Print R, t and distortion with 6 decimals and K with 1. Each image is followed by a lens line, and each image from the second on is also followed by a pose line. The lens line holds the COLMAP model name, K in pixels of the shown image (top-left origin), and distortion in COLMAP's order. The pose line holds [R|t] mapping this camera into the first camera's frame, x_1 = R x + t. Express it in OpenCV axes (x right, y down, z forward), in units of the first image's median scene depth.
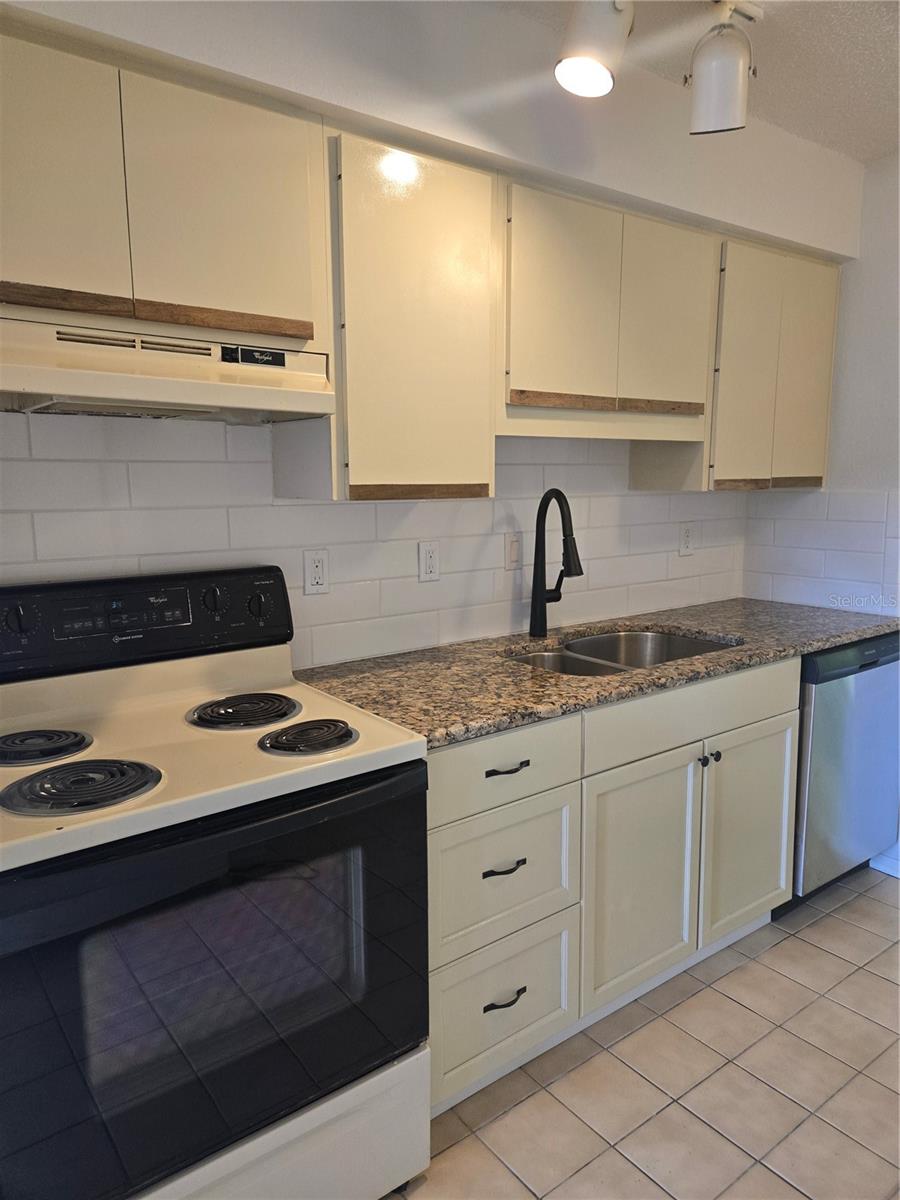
lens RADIAL K [[802.5, 0, 448.4], [0, 802.5, 597.8], [0, 0, 1]] dist [0.054758, -0.027665]
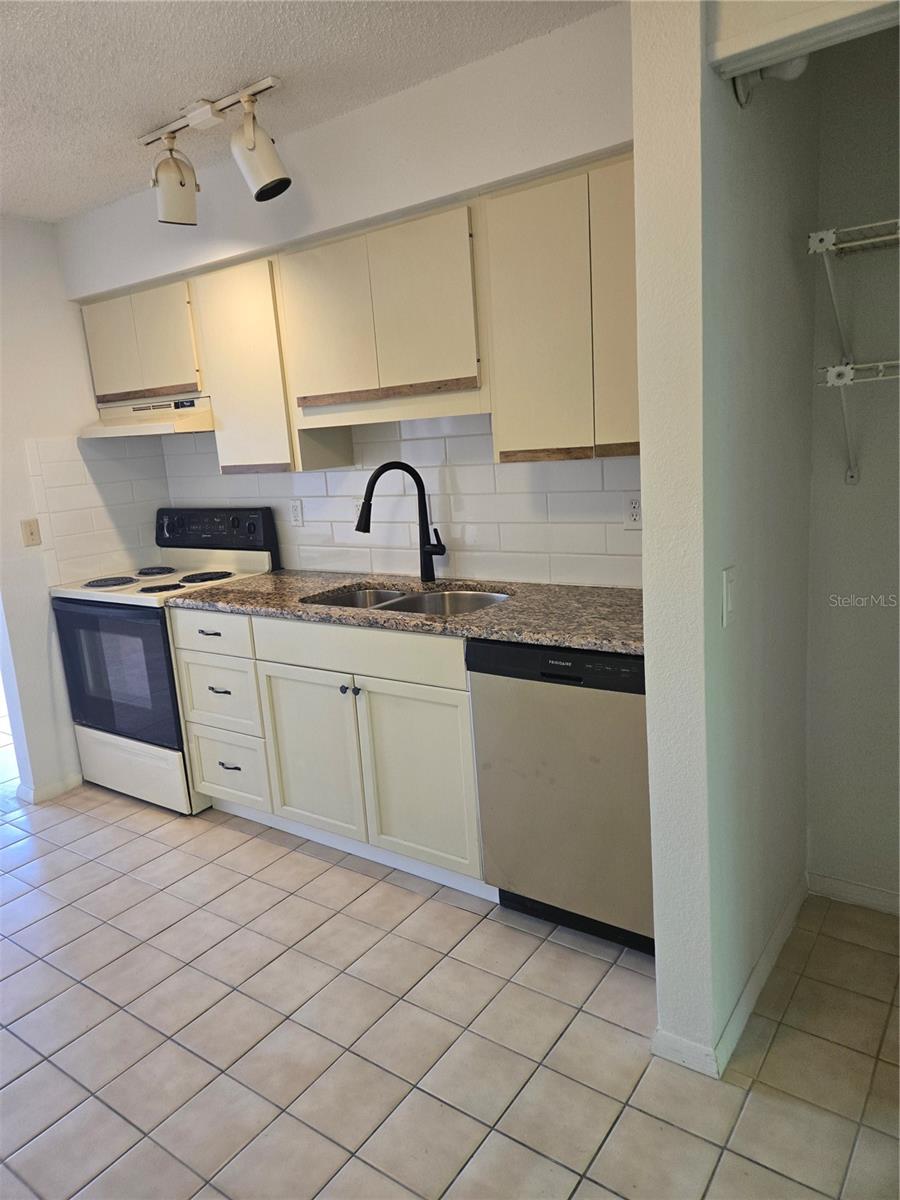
lens RADIAL K [[802.5, 0, 450.3], [0, 802.5, 608.3], [0, 0, 1]] dist [0.054758, -0.027665]
pose [[0.296662, 0.186607, -0.936573, 1.521084], [-0.076010, 0.982225, 0.171626, -0.147962], [0.951953, 0.020274, 0.305573, 0.785189]]
